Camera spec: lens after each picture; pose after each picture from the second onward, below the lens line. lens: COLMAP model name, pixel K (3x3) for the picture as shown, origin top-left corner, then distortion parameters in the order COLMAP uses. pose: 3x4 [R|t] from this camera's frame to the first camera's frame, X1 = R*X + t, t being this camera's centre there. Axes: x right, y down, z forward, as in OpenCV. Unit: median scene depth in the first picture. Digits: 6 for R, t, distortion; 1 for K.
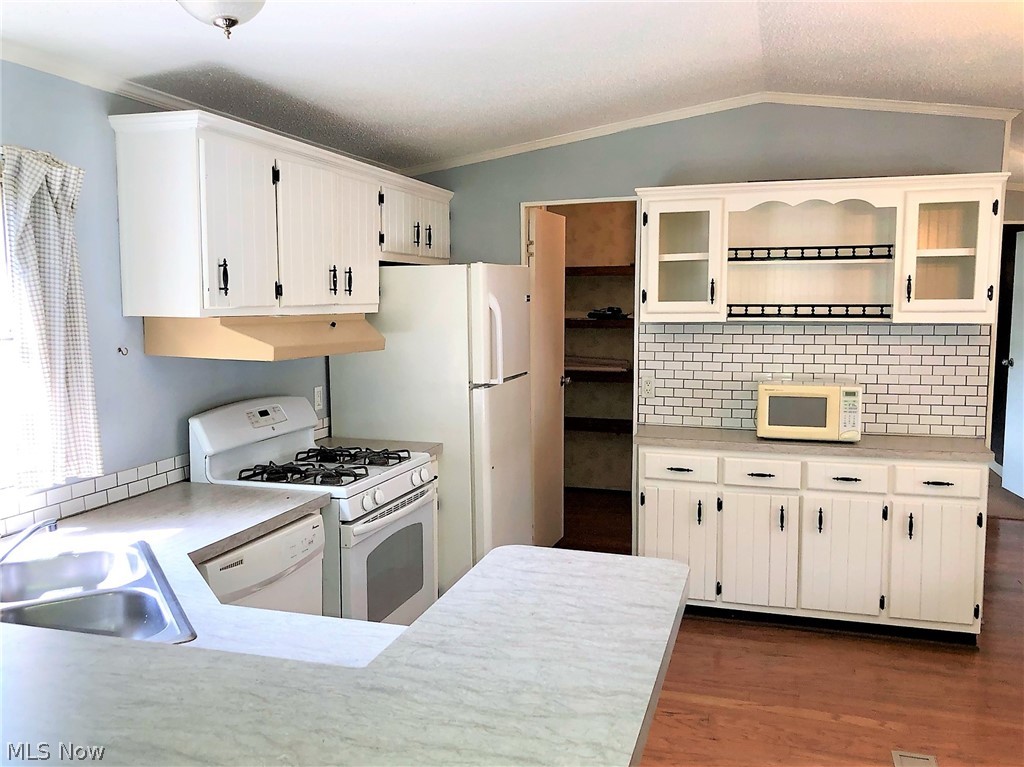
lens RADIAL K [[866.9, 0, 512.0], [0, 866.9, 383.5], [0, 0, 1]] dist [0.070409, -0.142963]
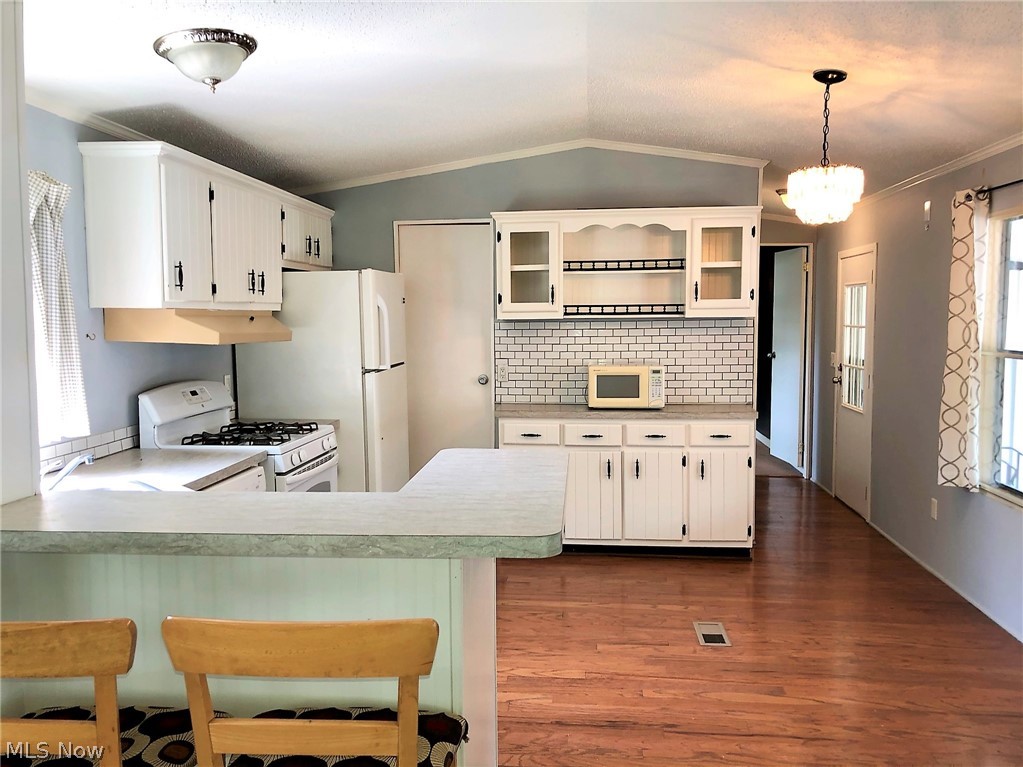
lens RADIAL K [[836.8, 0, 511.5], [0, 836.8, 383.5], [0, 0, 1]] dist [0.088334, -0.144120]
pose [[0.978478, -0.019832, 0.205396, -0.086420], [0.023256, 0.999628, -0.014268, 0.042272], [-0.205036, 0.018738, 0.978575, -0.192718]]
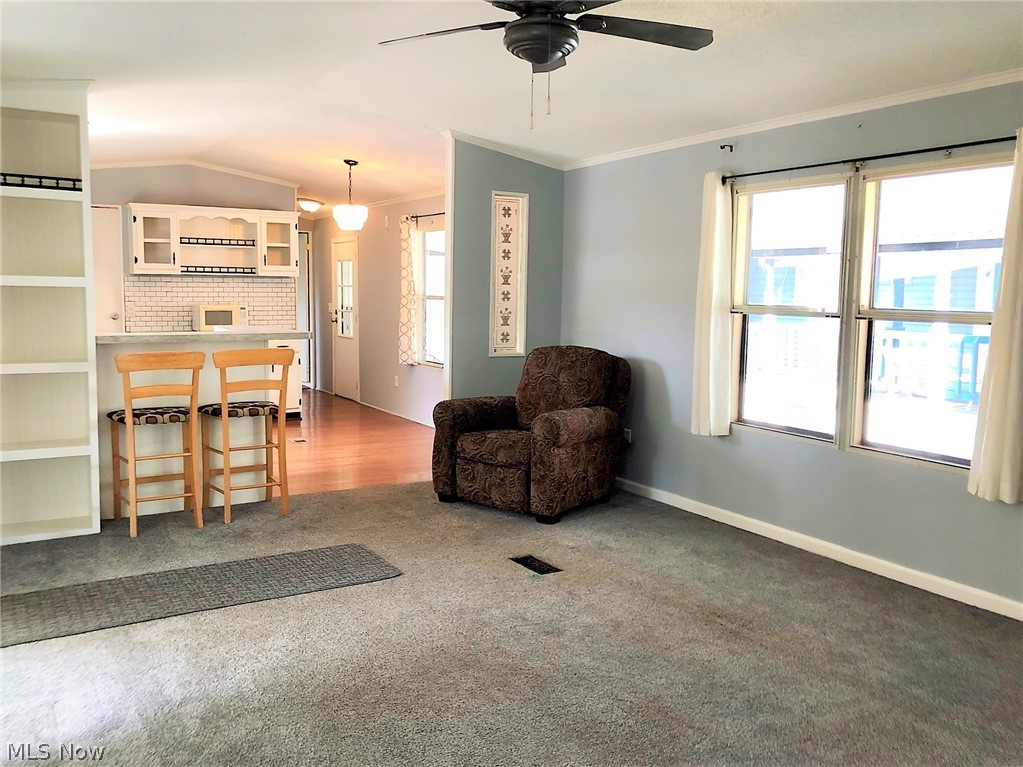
lens RADIAL K [[877.2, 0, 527.7], [0, 877.2, 382.2], [0, 0, 1]] dist [0.084084, -0.197836]
pose [[0.655520, -0.068476, 0.752067, -0.803932], [0.059566, 0.997466, 0.038900, 0.149589], [-0.752825, 0.019298, 0.657938, -0.957178]]
